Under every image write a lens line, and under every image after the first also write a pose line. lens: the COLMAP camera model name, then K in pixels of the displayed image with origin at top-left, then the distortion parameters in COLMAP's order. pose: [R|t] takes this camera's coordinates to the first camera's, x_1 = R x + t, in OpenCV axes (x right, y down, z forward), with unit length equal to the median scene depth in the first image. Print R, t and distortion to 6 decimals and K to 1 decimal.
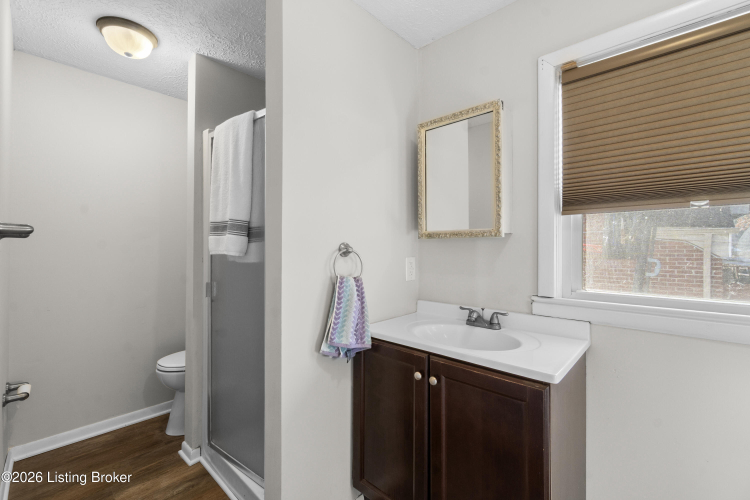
lens RADIAL K [[320.8, 0, 369.0], [0, 320.8, 248.5], [0, 0, 1]] dist [-0.004071, -0.000076]
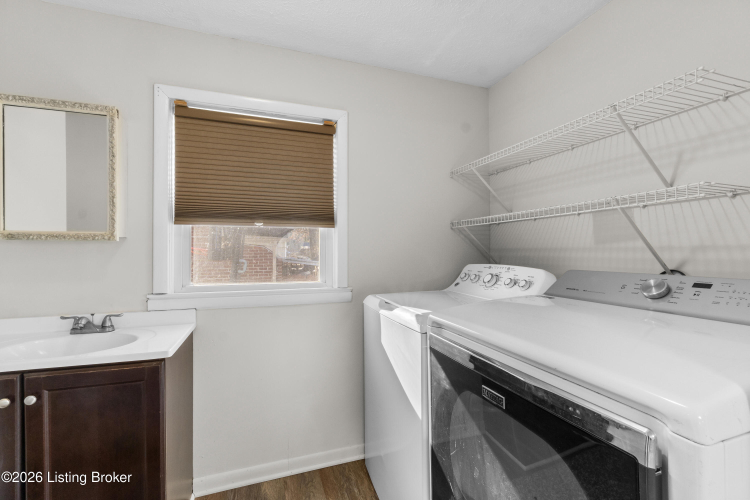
lens RADIAL K [[320.8, 0, 369.0], [0, 320.8, 248.5], [0, 0, 1]] dist [-0.004071, -0.000076]
pose [[0.461484, 0.007373, 0.887118, -0.124798], [0.001854, 0.999955, -0.009276, -0.000324], [-0.887146, 0.005925, 0.461450, -0.200408]]
